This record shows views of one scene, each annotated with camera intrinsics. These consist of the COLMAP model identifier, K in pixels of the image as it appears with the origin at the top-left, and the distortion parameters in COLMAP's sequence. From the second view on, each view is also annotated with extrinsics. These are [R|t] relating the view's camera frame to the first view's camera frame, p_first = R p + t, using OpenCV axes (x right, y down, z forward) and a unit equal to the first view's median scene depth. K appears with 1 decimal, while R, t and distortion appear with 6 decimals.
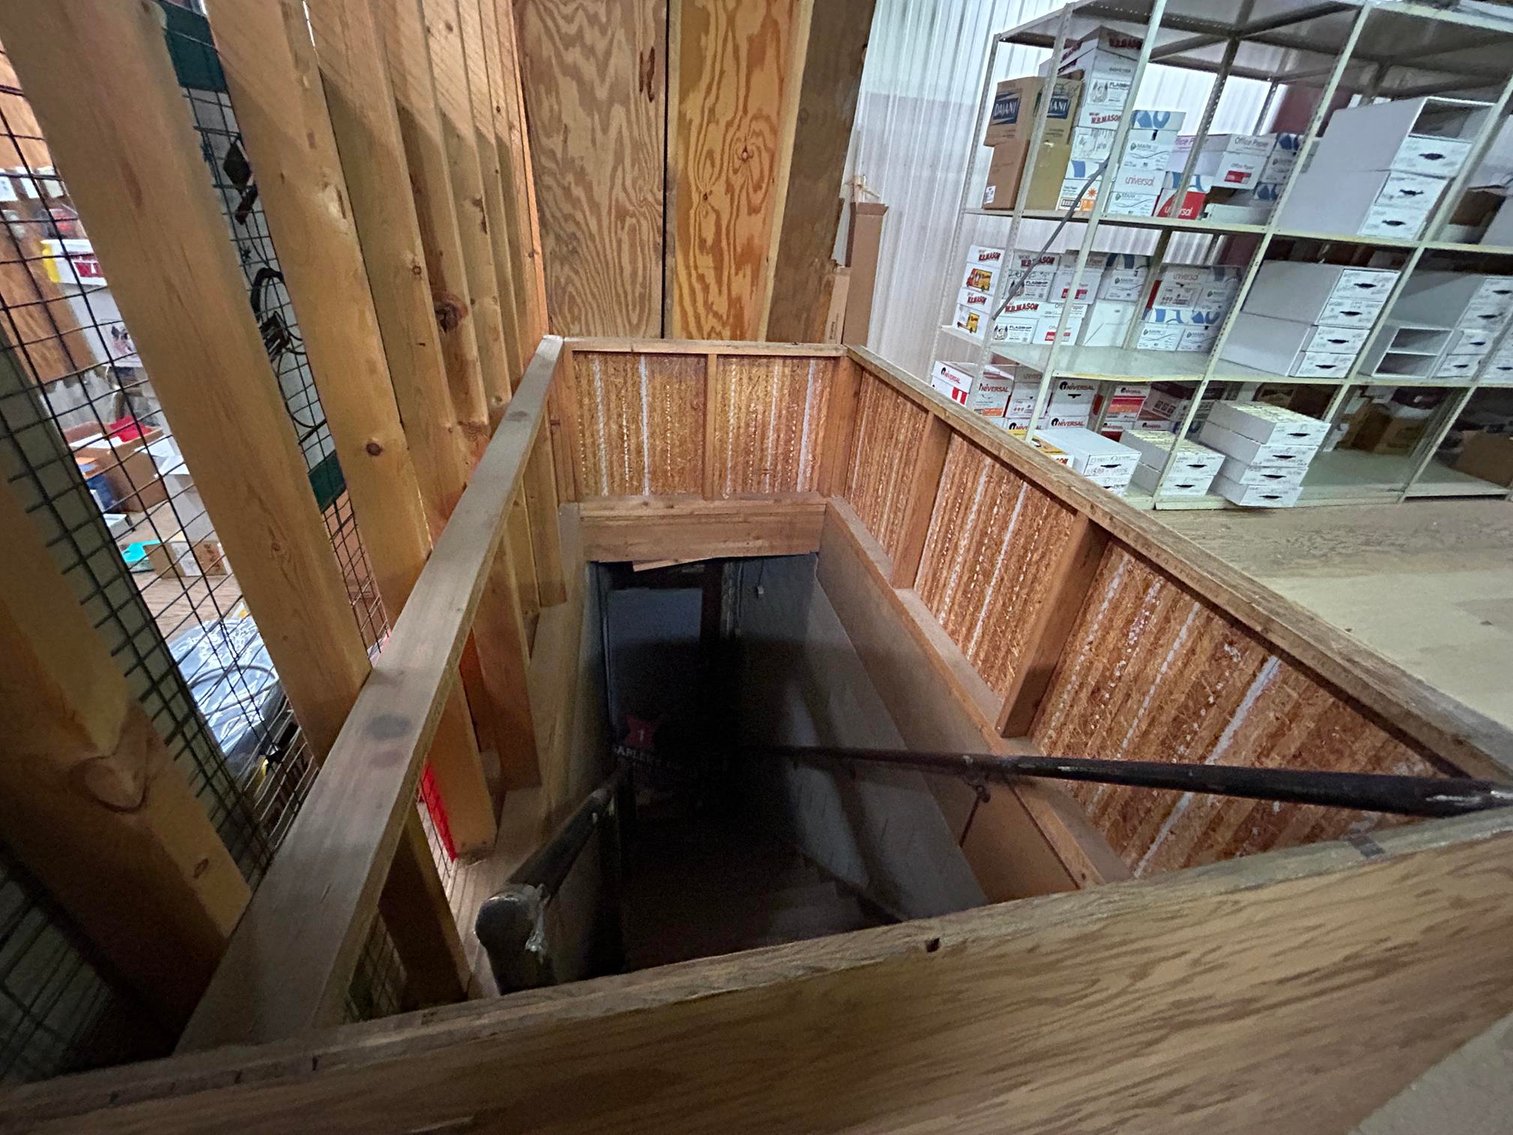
lens RADIAL K [[611.0, 0, 753.7], [0, 611.0, 567.6], [0, 0, 1]] dist [-0.000132, 0.000694]
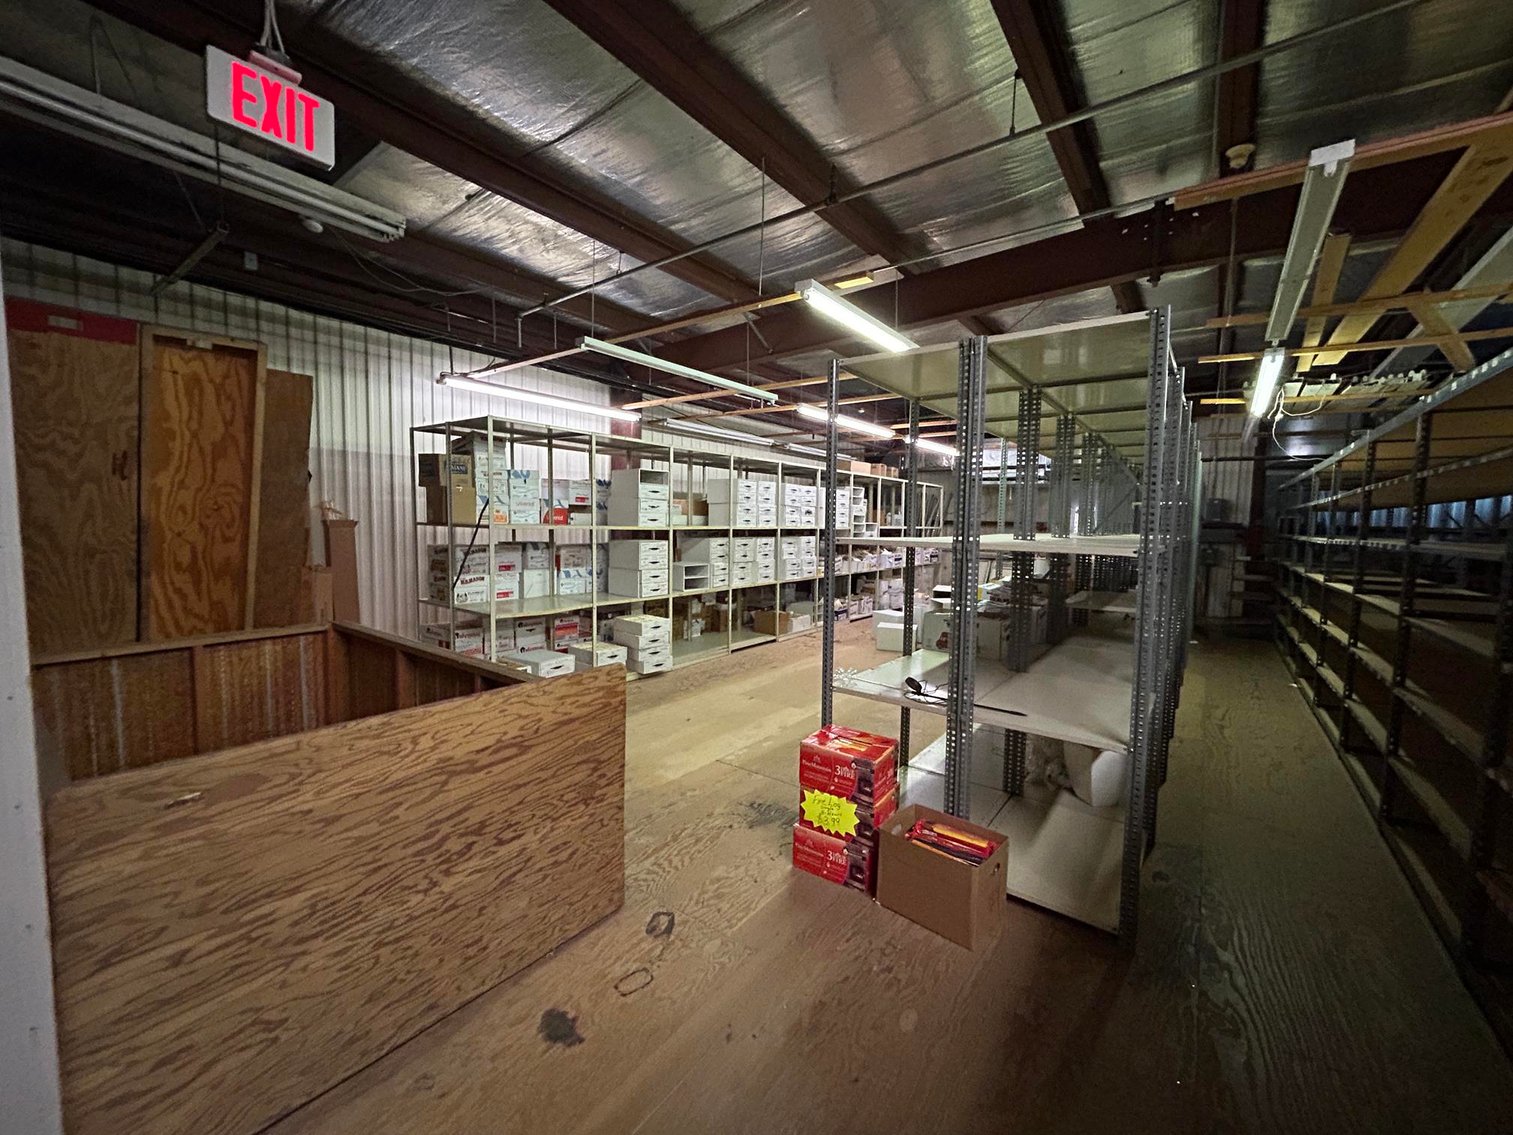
lens RADIAL K [[611.0, 0, 753.7], [0, 611.0, 567.6], [0, 0, 1]] dist [-0.000132, 0.000694]
pose [[0.743205, -0.104468, 0.660858, -0.029939], [0.363264, 0.892475, -0.267447, 0.211660], [-0.561859, 0.438834, 0.701241, -0.480076]]
